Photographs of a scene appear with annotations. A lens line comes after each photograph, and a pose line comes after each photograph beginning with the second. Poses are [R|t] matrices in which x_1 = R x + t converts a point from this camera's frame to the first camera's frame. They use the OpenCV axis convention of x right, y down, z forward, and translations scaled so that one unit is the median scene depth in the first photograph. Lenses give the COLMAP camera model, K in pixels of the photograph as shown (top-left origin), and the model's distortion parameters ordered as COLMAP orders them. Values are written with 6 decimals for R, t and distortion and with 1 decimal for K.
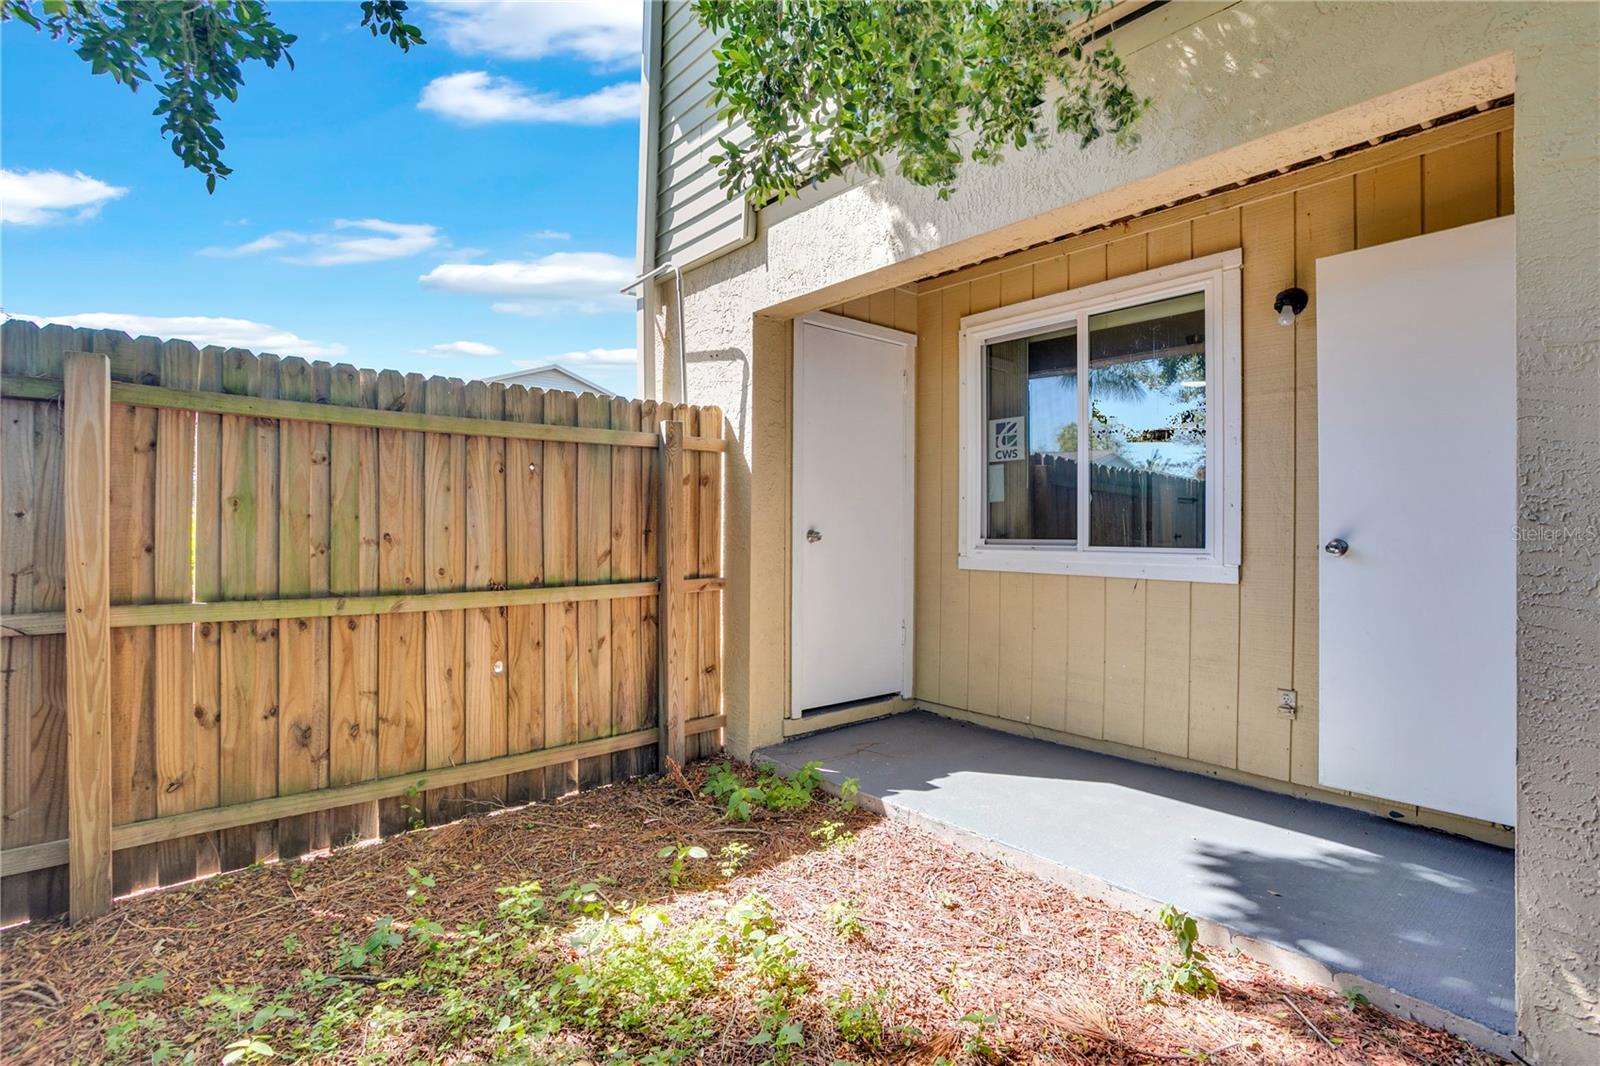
lens RADIAL K [[769.3, 0, 803.5], [0, 769.3, 530.6], [0, 0, 1]] dist [-0.023827, 0.001713]
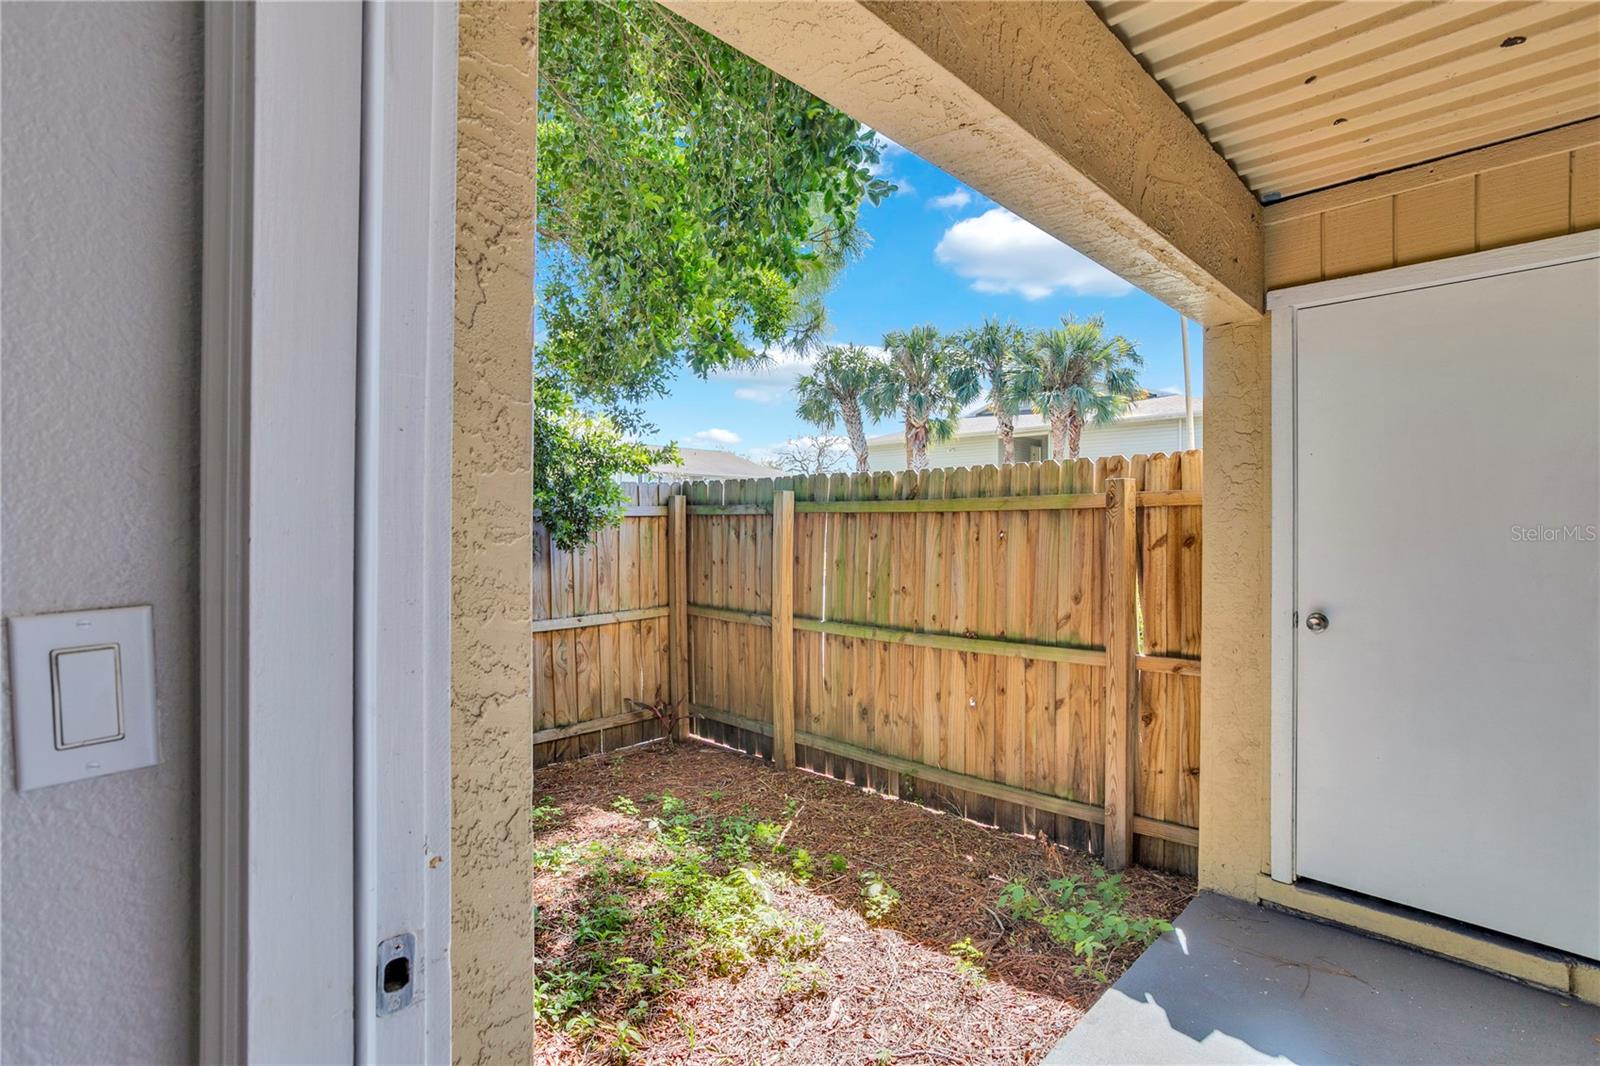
lens RADIAL K [[769.3, 0, 802.9], [0, 769.3, 535.1], [0, 0, 1]] dist [-0.023827, 0.001713]
pose [[0.090551, 0.006712, -0.995869, 0.808182], [0.001021, 0.999976, 0.006833, -0.096477], [0.995891, -0.001636, 0.090542, 0.641055]]
